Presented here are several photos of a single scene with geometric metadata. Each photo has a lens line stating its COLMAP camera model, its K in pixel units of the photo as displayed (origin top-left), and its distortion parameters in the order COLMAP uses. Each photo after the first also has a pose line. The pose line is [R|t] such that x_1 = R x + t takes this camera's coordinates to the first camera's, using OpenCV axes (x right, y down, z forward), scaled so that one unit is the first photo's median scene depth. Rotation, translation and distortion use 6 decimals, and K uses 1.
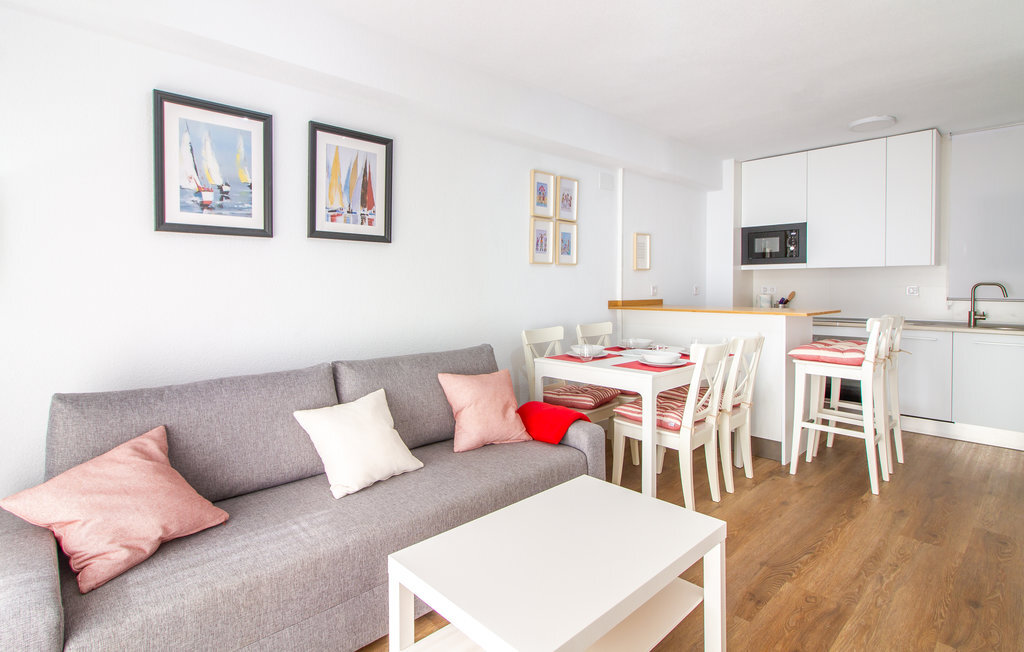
lens RADIAL K [[489.1, 0, 501.1], [0, 489.1, 287.3], [0, 0, 1]] dist [0.004222, 0.001984]
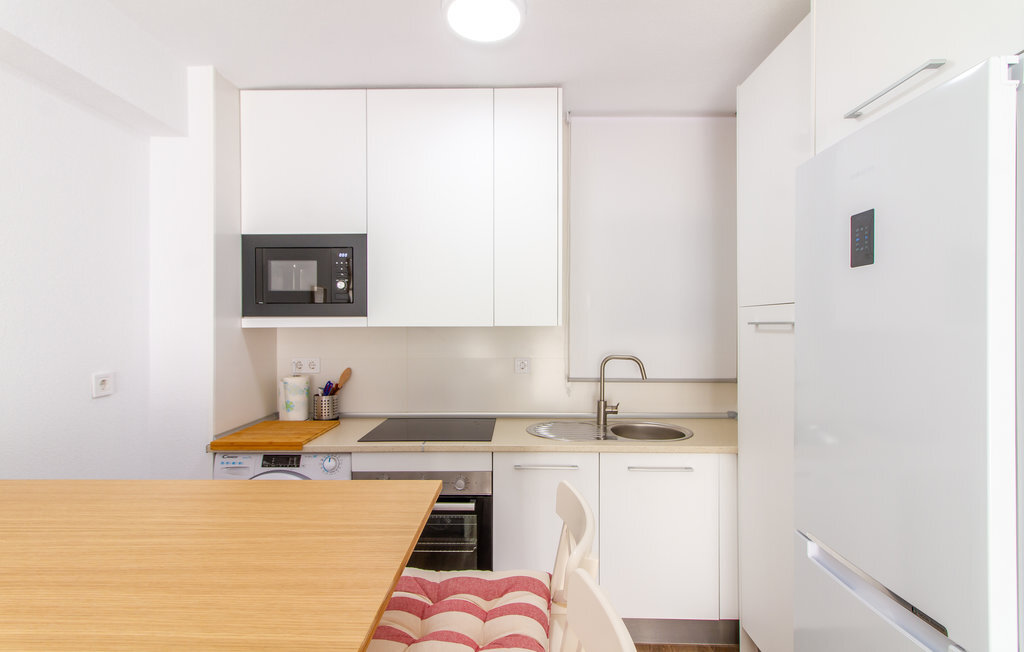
lens RADIAL K [[489.1, 0, 514.5], [0, 489.1, 325.4], [0, 0, 1]] dist [0.004222, 0.001984]
pose [[0.687744, -0.003000, 0.725947, 0.446182], [0.007328, 0.999969, -0.002811, -0.046142], [-0.725916, 0.007253, 0.687745, 0.672095]]
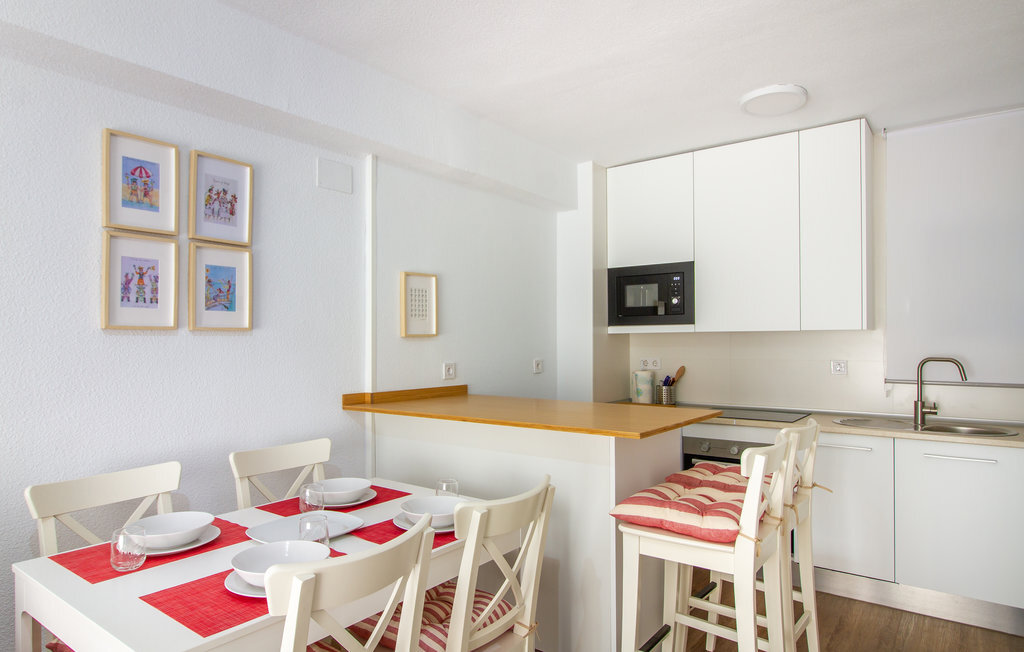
lens RADIAL K [[595.9, 0, 506.4], [0, 595.9, 332.5], [0, 0, 1]] dist [0.000047, 0.002845]
pose [[0.985165, -0.000746, 0.171611, 0.296488], [0.004571, 0.999750, -0.021893, -0.027236], [-0.171551, 0.022353, 0.984922, 0.327373]]
